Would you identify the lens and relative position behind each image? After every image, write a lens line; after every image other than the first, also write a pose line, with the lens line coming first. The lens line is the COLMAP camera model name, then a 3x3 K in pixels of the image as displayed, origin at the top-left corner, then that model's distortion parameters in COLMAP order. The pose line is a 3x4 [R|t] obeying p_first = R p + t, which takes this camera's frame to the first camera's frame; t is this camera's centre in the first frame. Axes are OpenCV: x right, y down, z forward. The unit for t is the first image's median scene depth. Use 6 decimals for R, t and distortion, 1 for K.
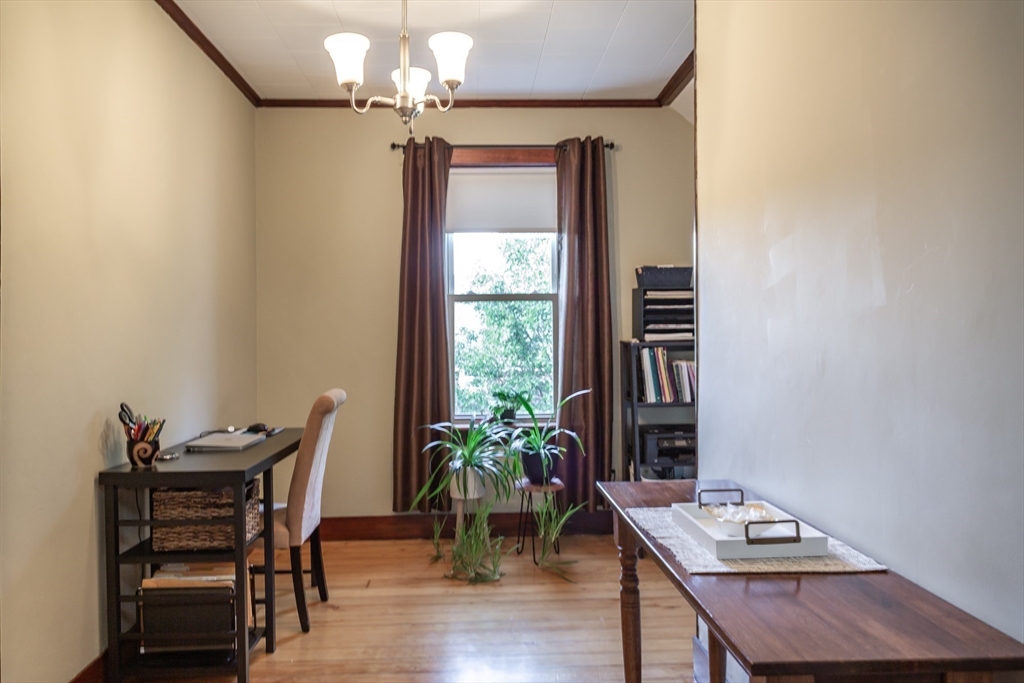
lens RADIAL K [[718.5, 0, 512.0], [0, 718.5, 341.5], [0, 0, 1]] dist [0.002137, 0.000082]
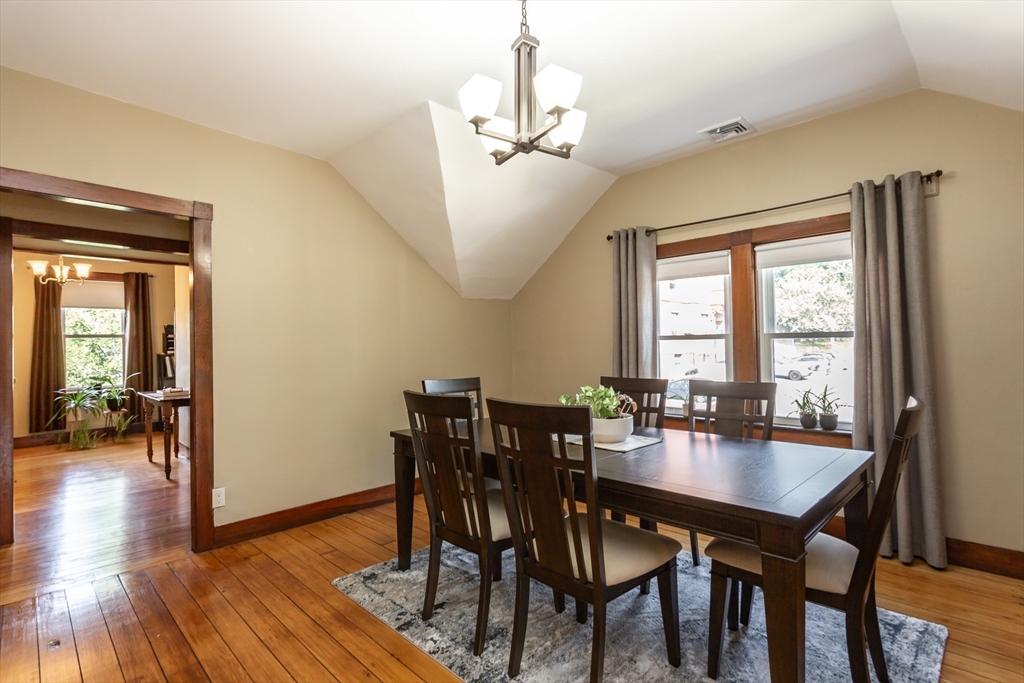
lens RADIAL K [[494.6, 0, 514.0], [0, 494.6, 345.1], [0, 0, 1]] dist [-0.001904, 0.000059]
pose [[0.746770, -0.000706, 0.665082, -0.067138], [0.011884, 0.999854, -0.012282, 0.005243], [-0.664977, 0.017075, 0.746669, -1.160330]]
